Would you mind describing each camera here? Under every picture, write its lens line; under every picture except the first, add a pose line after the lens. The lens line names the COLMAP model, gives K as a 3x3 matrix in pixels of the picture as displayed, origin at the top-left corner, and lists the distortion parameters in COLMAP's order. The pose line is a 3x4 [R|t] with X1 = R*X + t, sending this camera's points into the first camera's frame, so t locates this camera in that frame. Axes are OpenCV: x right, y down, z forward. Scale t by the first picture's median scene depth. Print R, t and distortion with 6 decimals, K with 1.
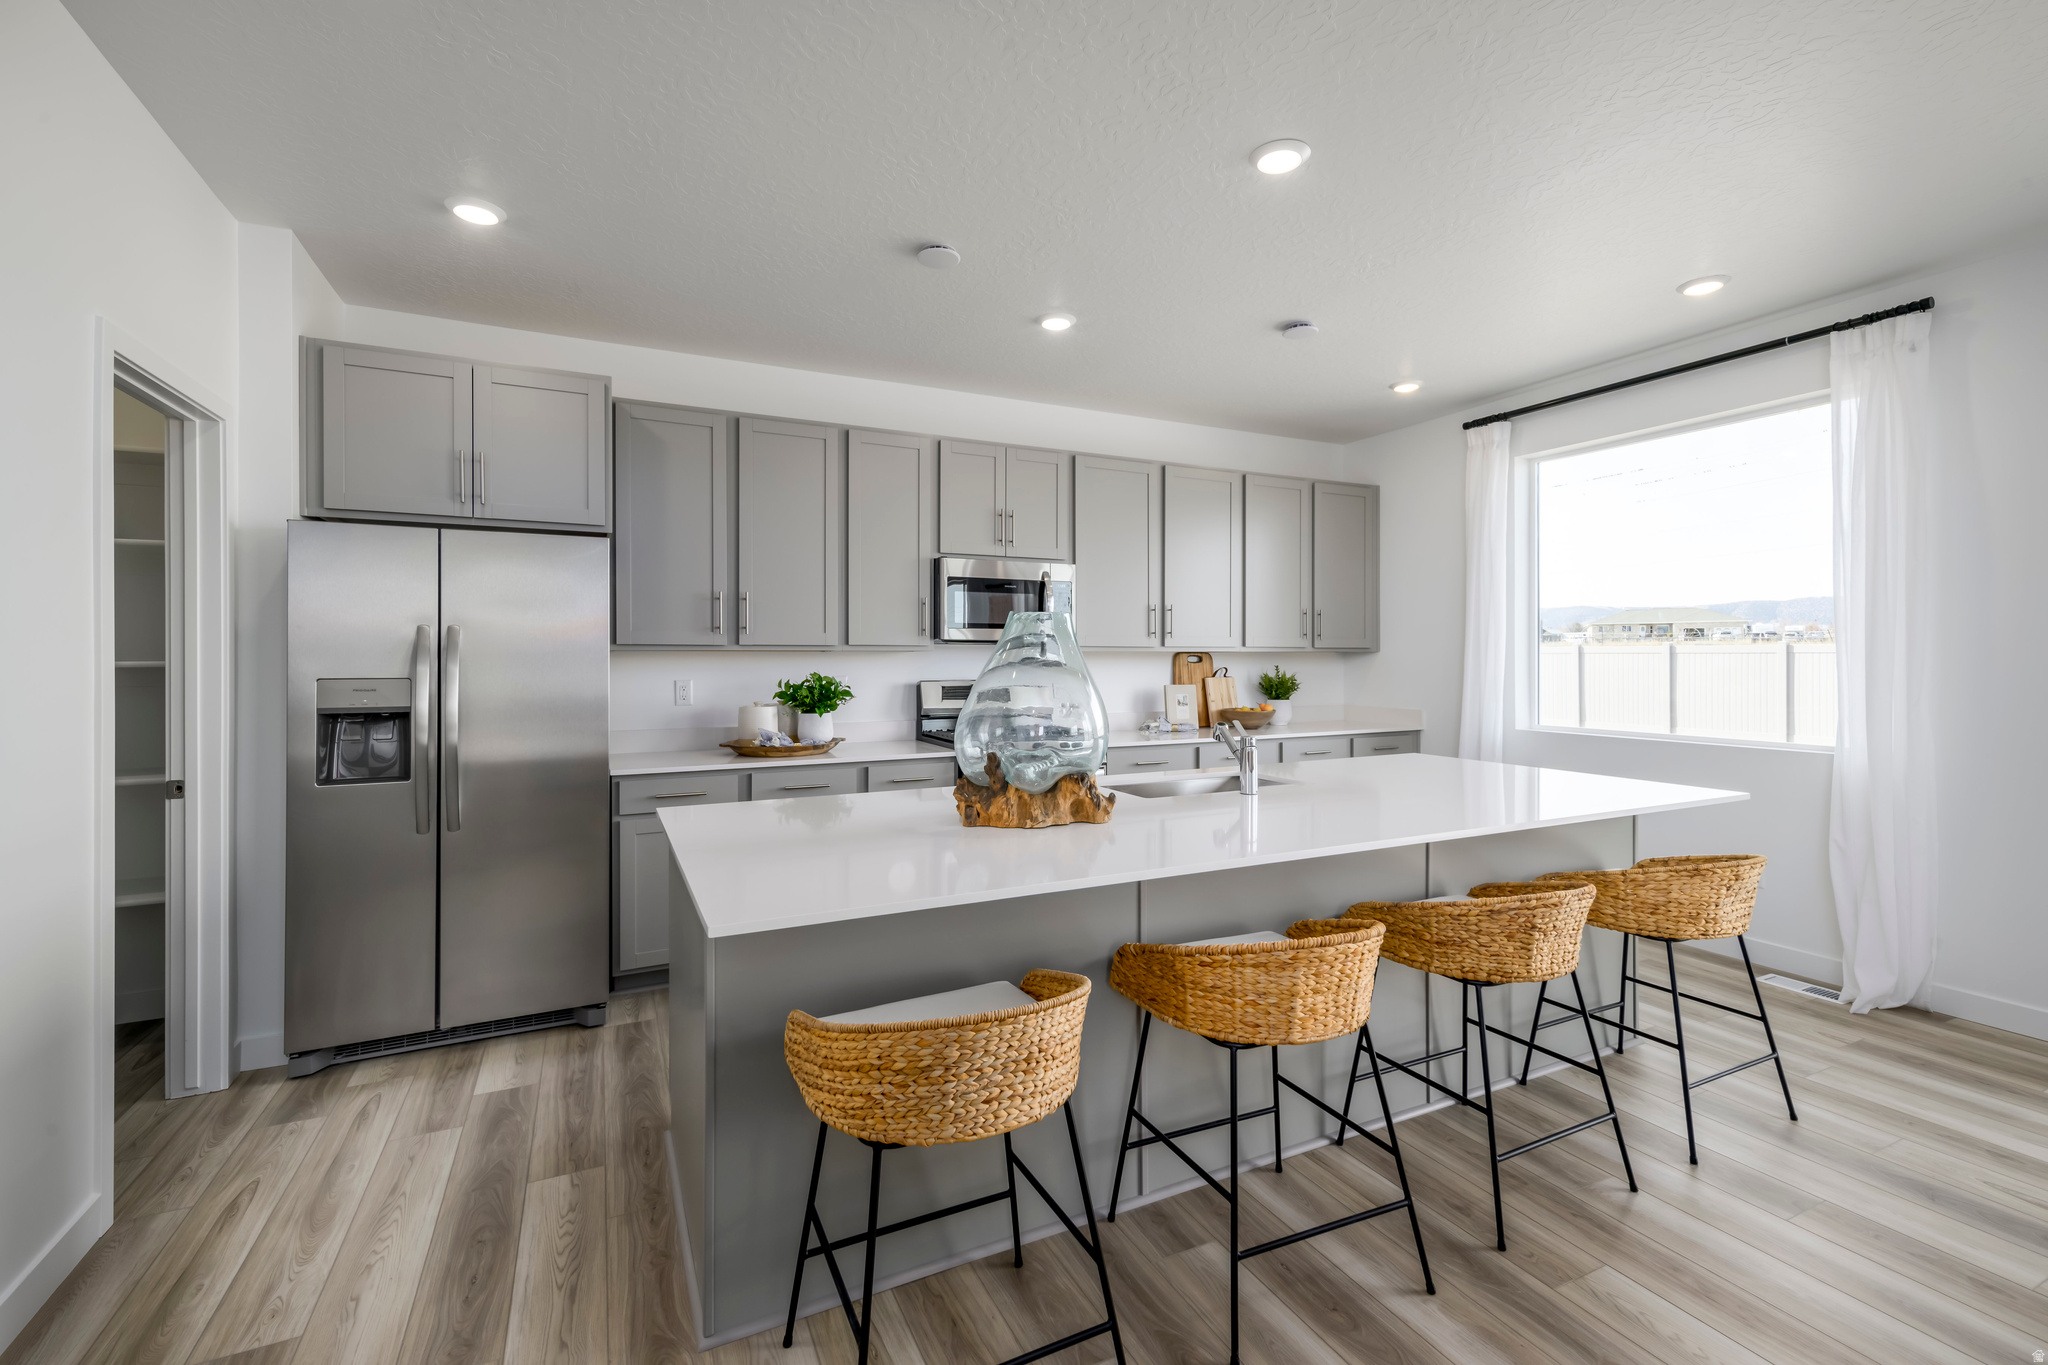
lens RADIAL K [[889.6, 0, 1019.9], [0, 889.6, 664.0], [0, 0, 1]] dist [0.000437, -0.003126]
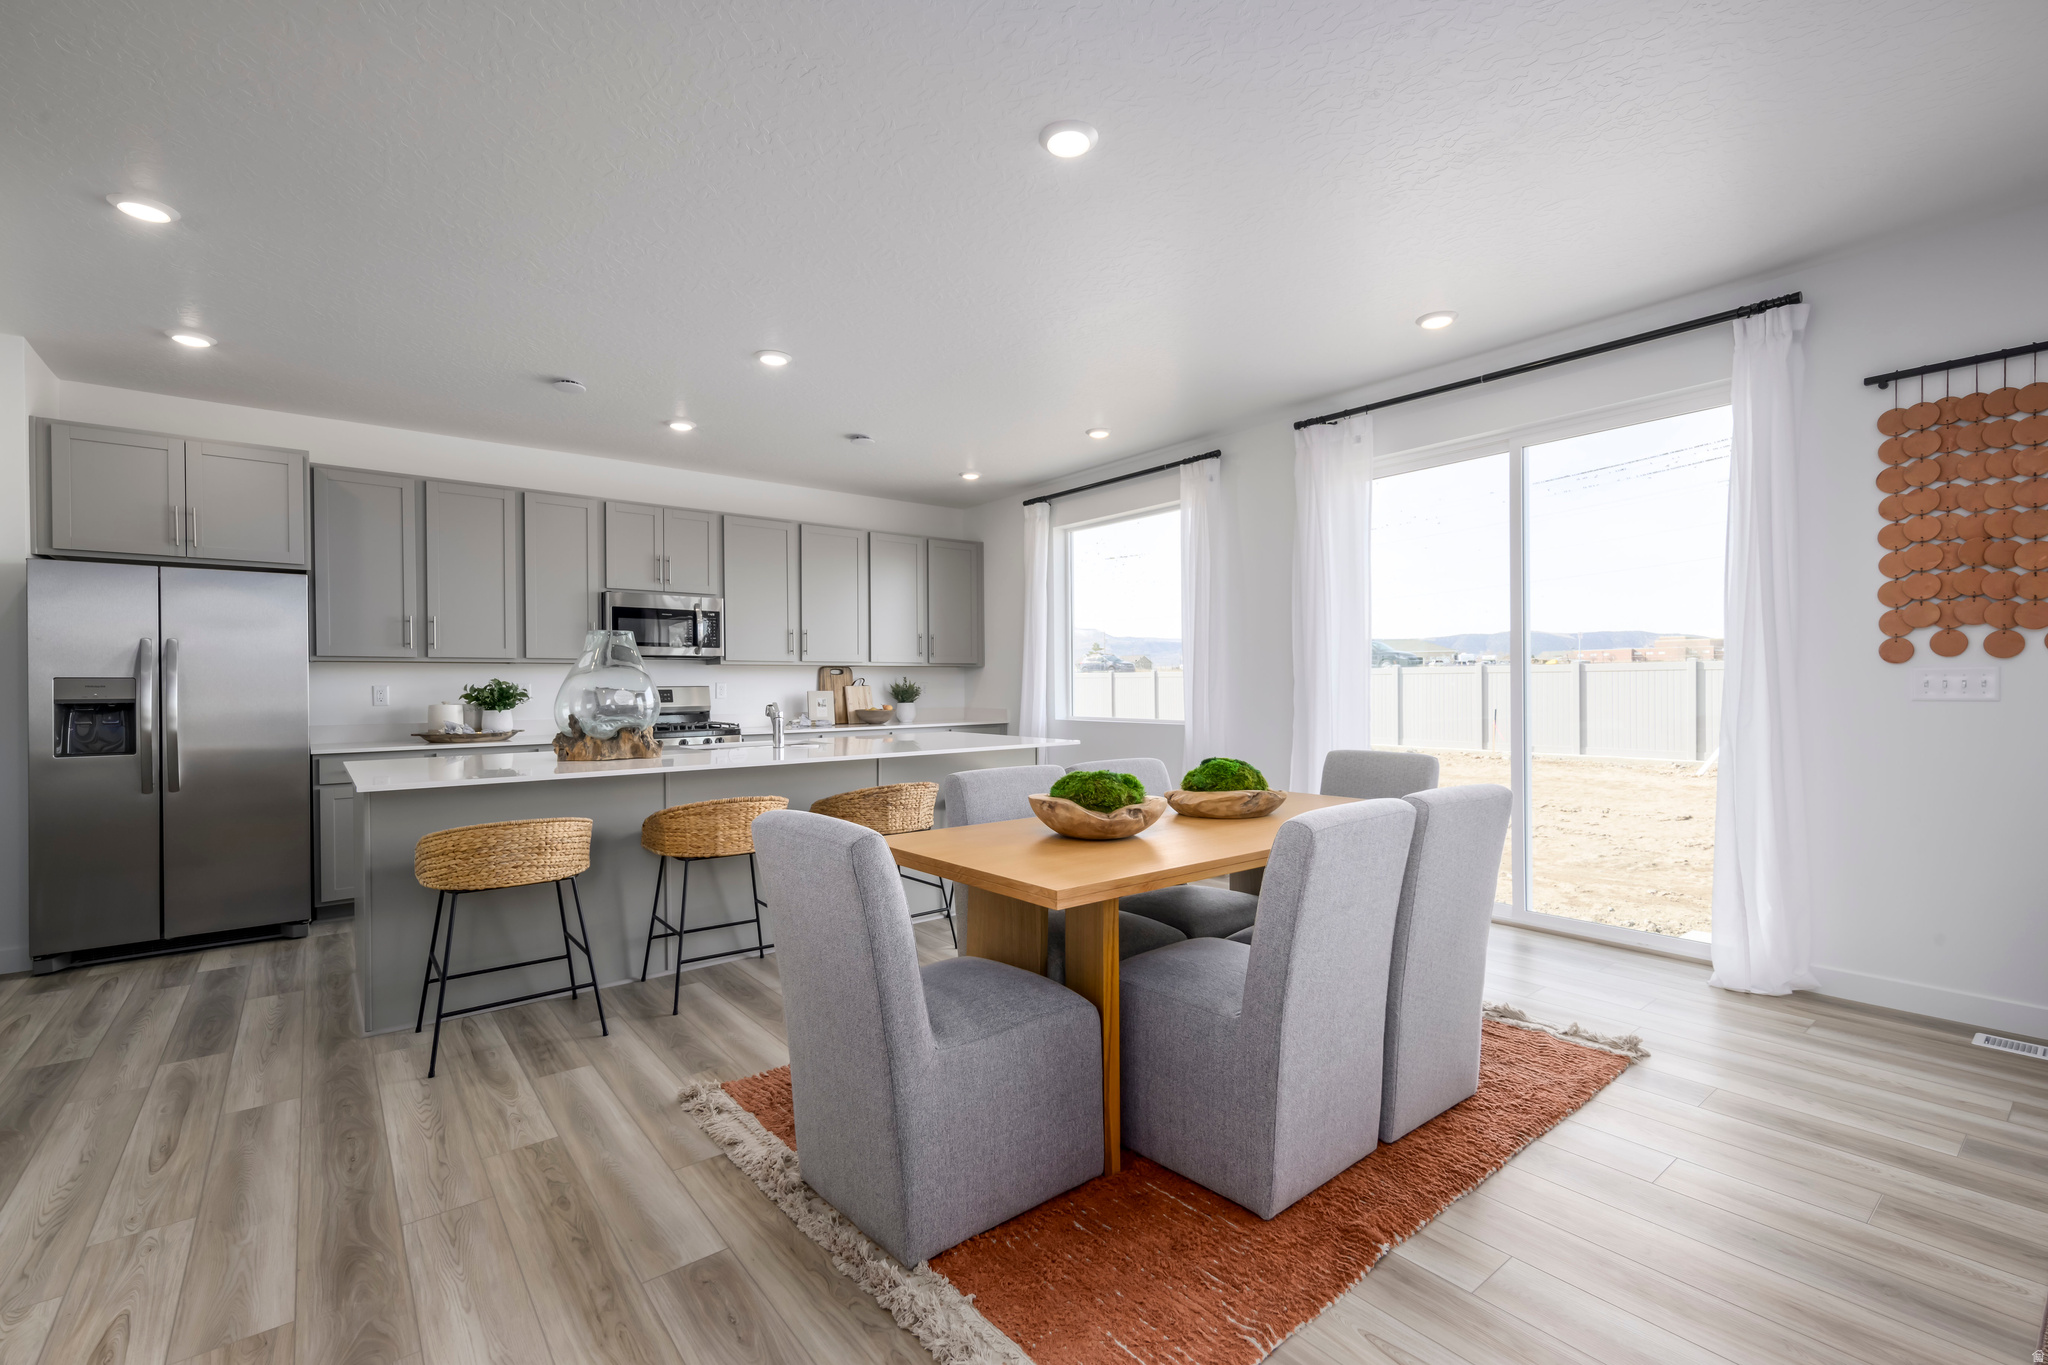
lens RADIAL K [[889.6, 0, 1037.4], [0, 889.6, 692.7], [0, 0, 1]] dist [0.000437, -0.003126]
pose [[0.970979, -0.008911, 0.239000, 0.263466], [0.008753, 0.999960, 0.001722, 0.039937], [-0.239006, 0.000420, 0.971018, -0.520903]]
